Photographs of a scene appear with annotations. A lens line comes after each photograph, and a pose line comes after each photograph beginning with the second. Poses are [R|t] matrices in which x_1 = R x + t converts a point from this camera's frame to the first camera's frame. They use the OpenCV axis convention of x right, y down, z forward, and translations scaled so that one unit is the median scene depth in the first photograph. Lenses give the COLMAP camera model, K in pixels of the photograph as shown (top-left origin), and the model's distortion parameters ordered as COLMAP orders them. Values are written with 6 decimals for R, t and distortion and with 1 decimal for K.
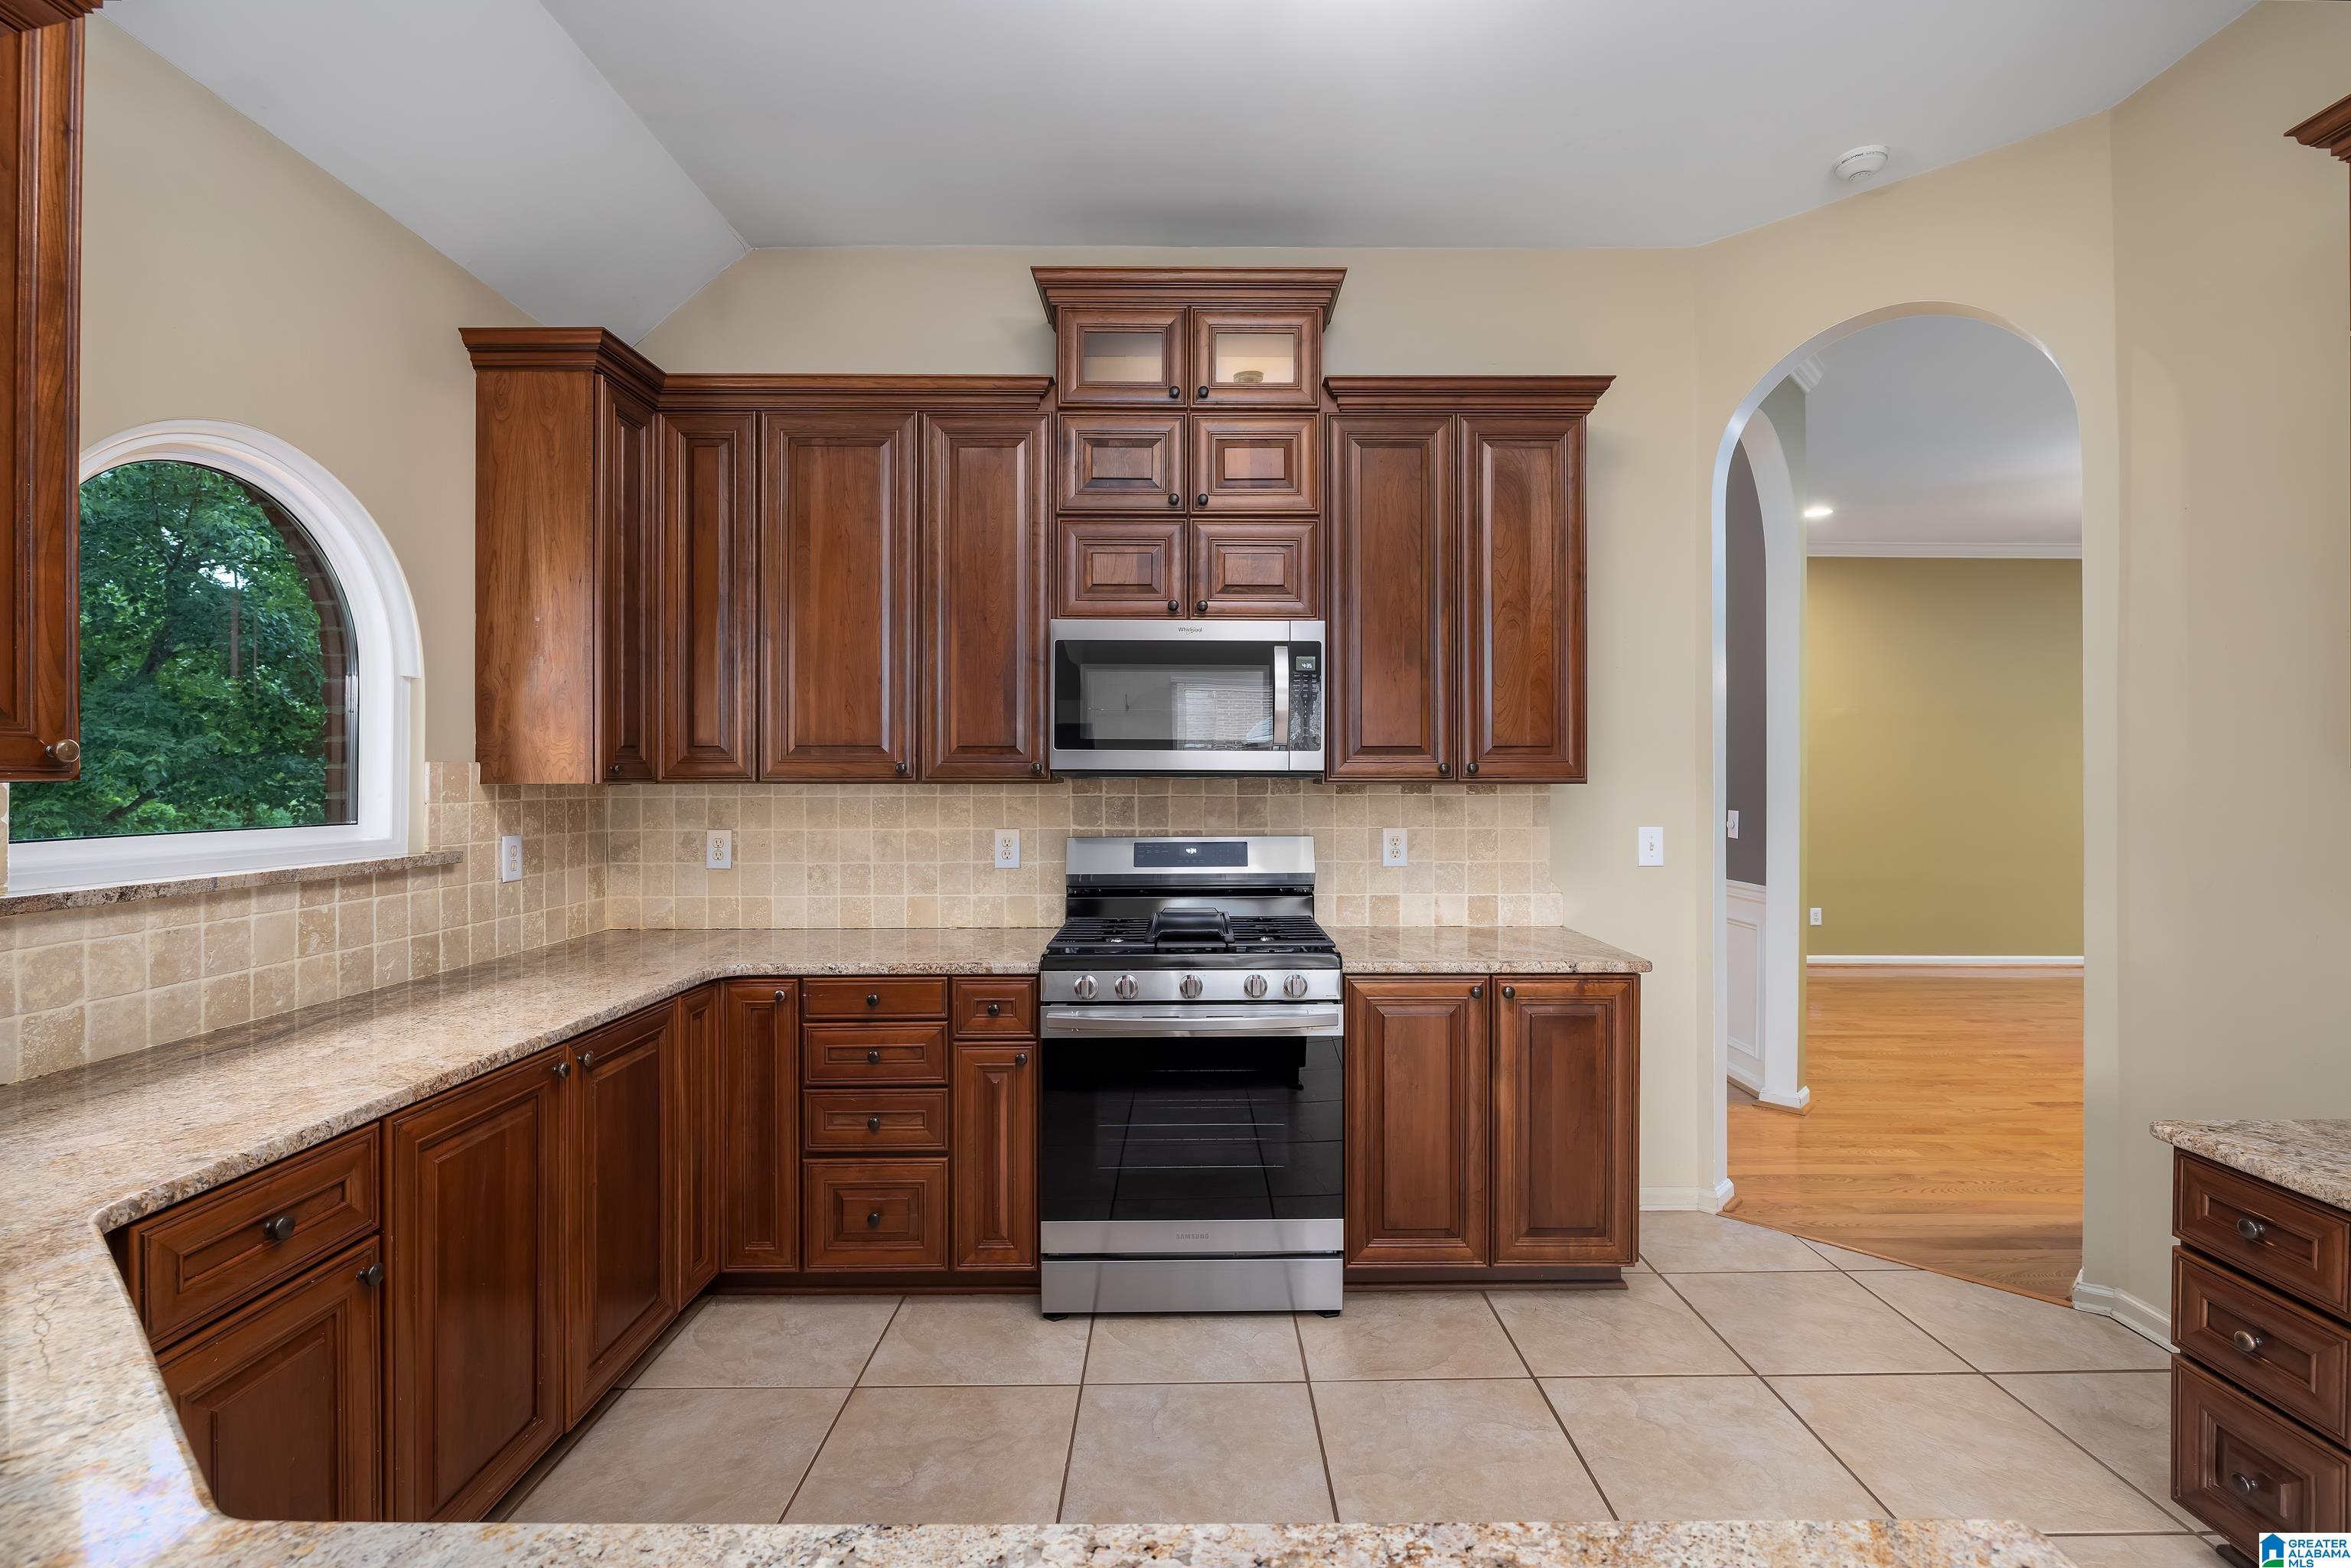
lens RADIAL K [[1058.2, 0, 1191.5], [0, 1058.2, 771.6], [0, 0, 1]] dist [-0.007130, 0.000576]
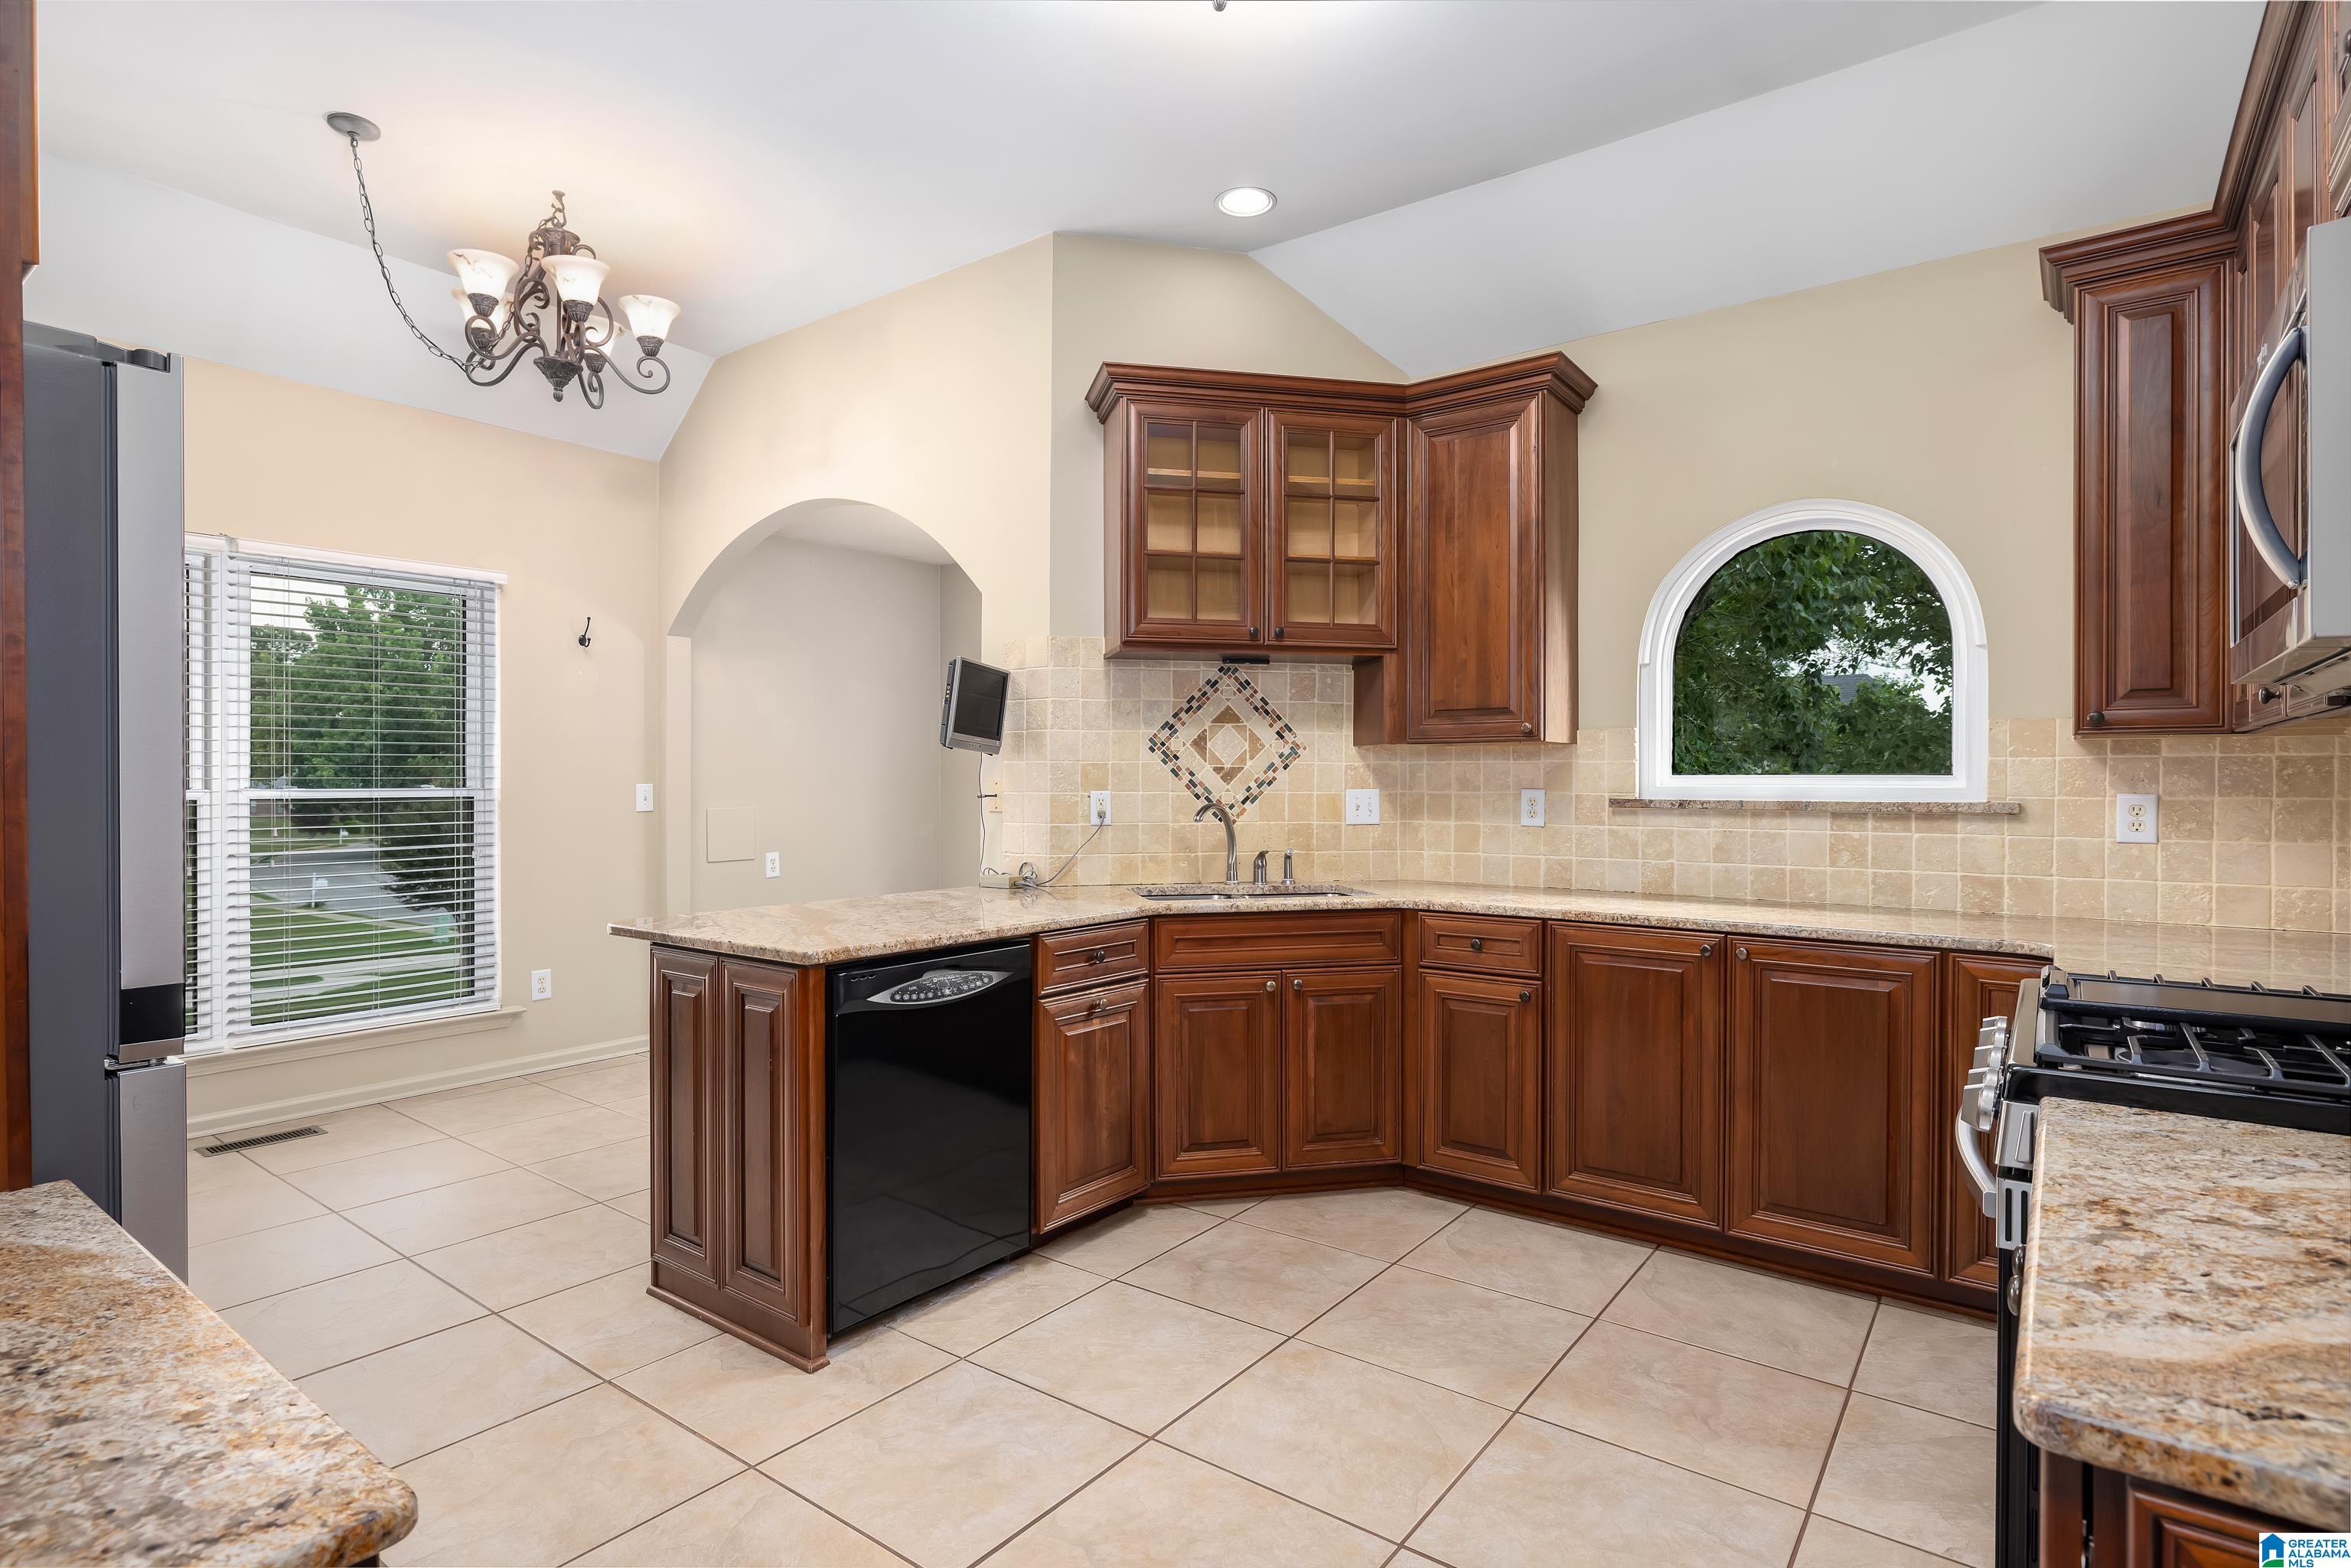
lens RADIAL K [[1181.6, 0, 1174.8], [0, 1181.6, 778.2], [0, 0, 1]] dist [0.002525, -0.000419]
pose [[-0.602094, 0.000779, -0.798425, 0.728266], [0.004626, 0.999986, -0.002513, 0.047788], [0.798412, -0.005207, -0.602090, 0.992159]]
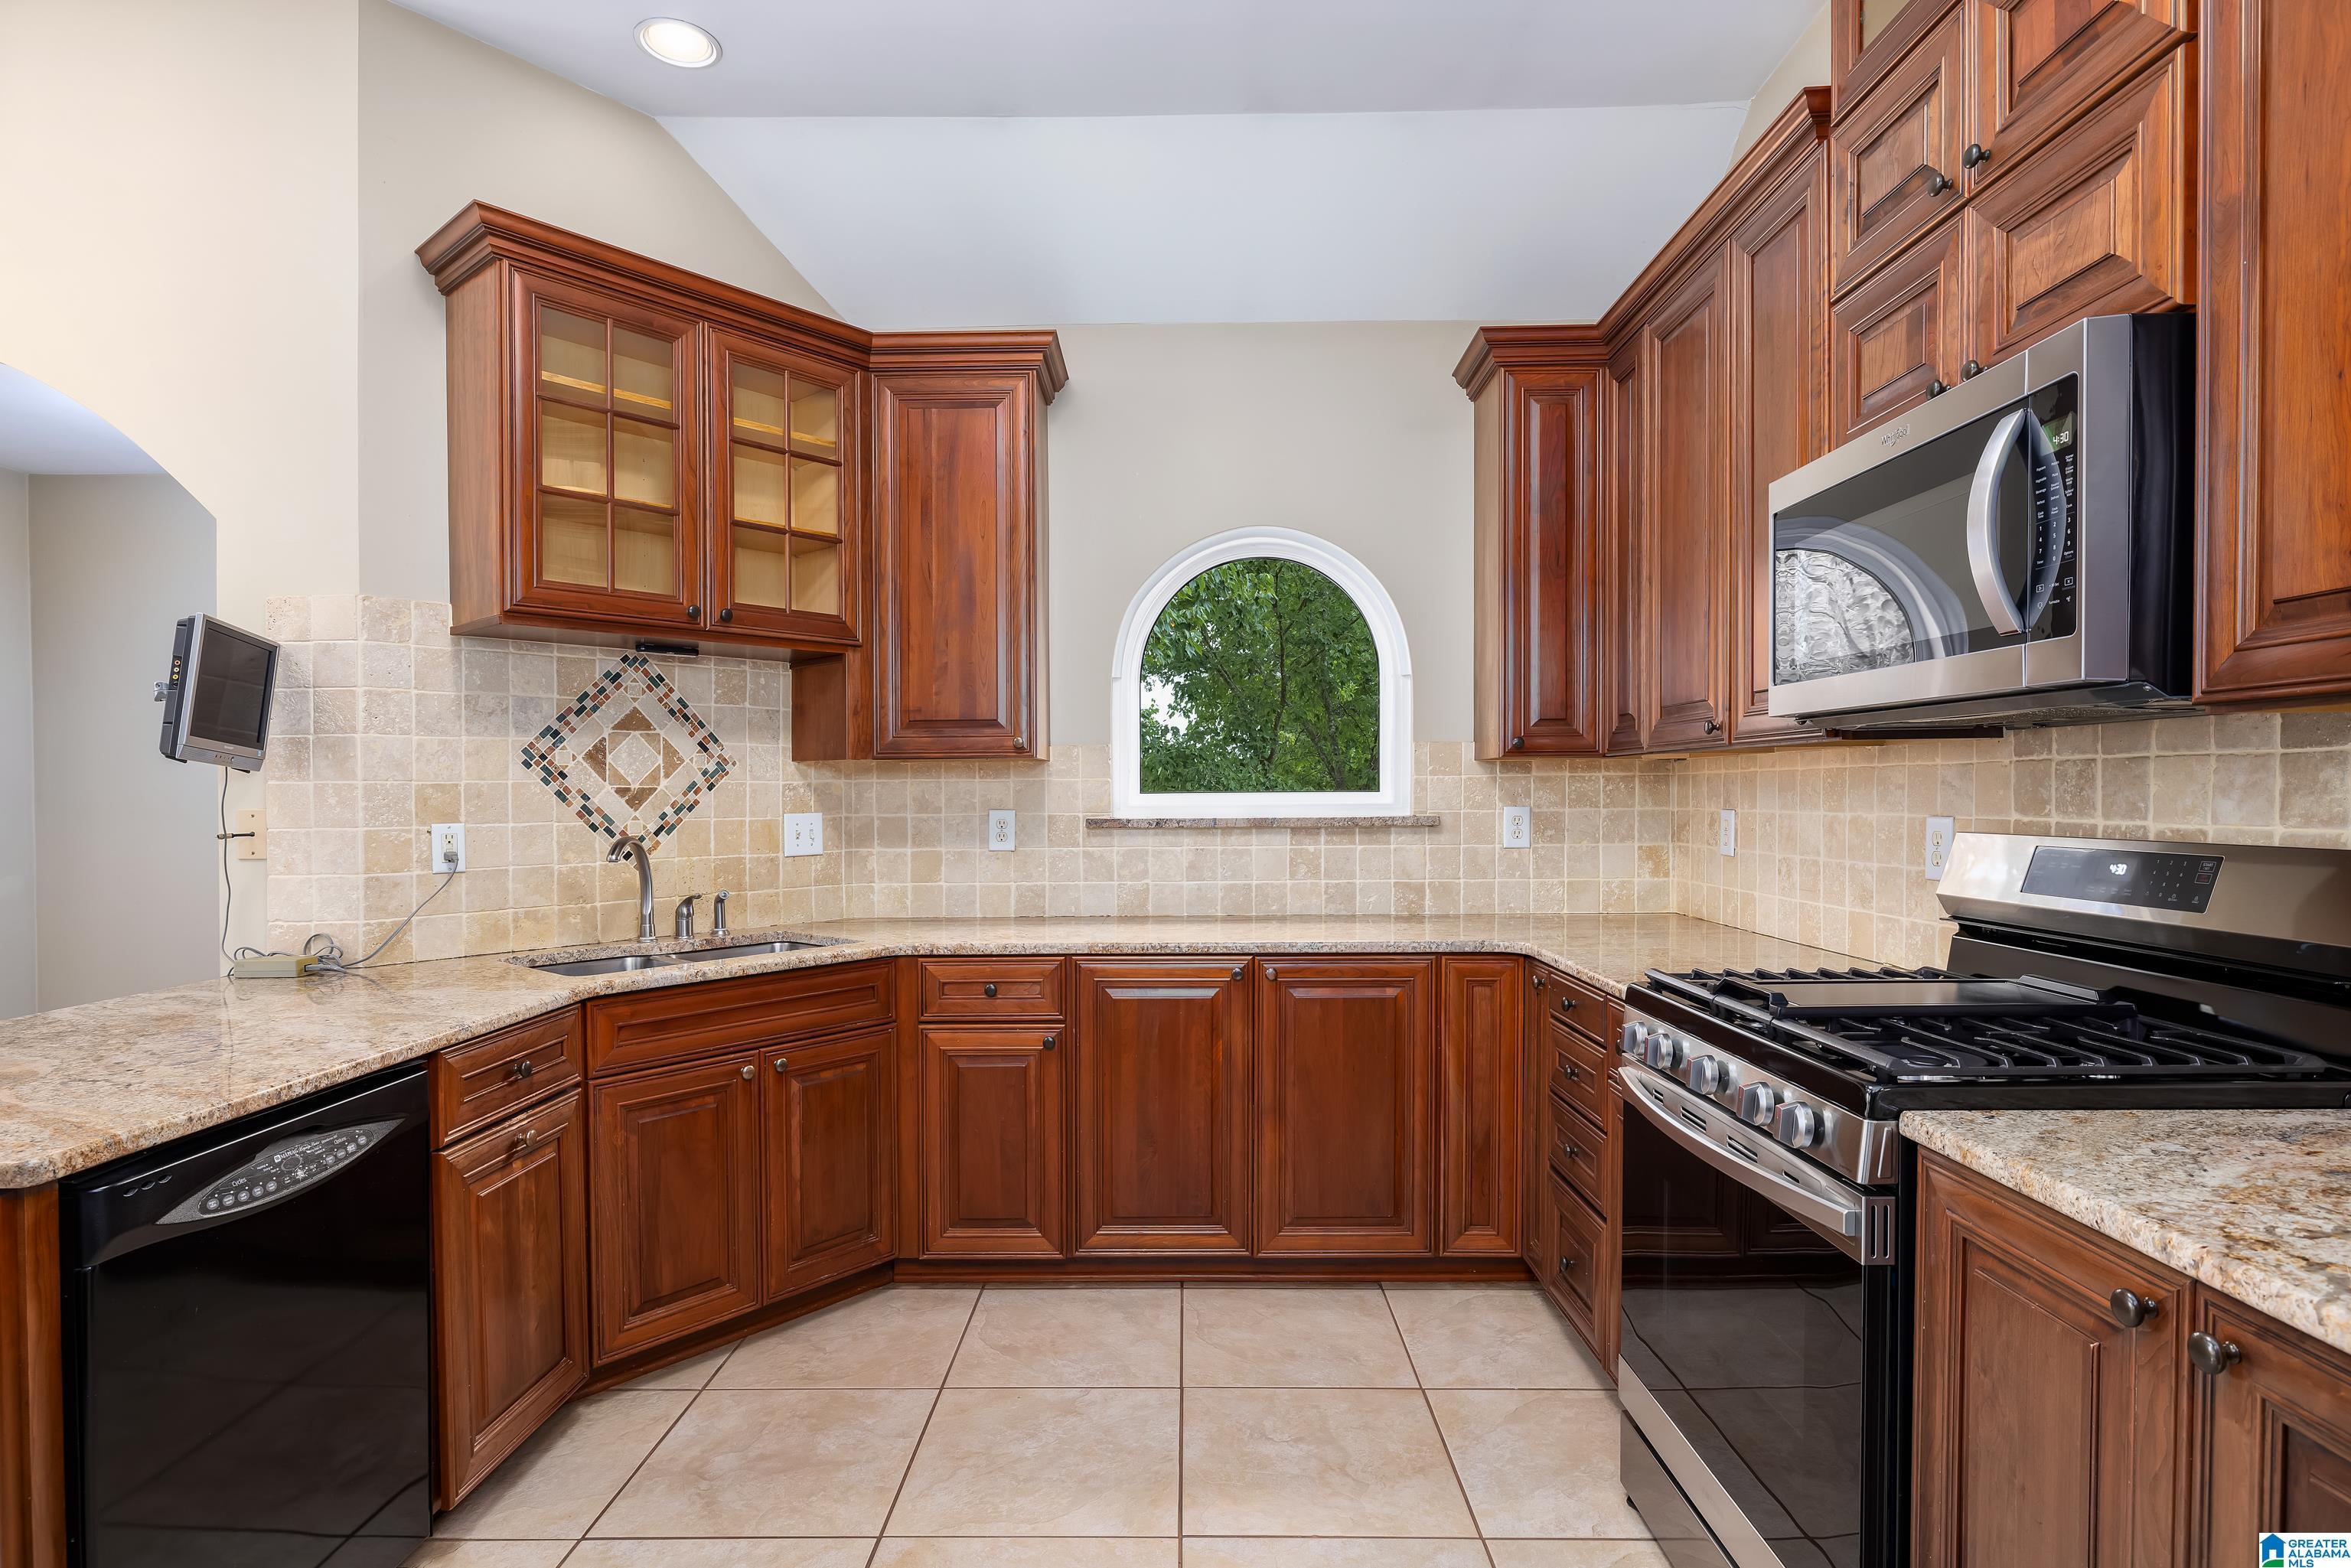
lens RADIAL K [[1181.6, 0, 1168.3], [0, 1181.6, 803.1], [0, 0, 1]] dist [0.002525, -0.000419]
pose [[-0.016380, 0.012406, -0.999789, 0.628686], [0.014131, 0.999826, 0.012175, 0.038332], [0.999766, -0.013929, -0.016553, 0.682856]]
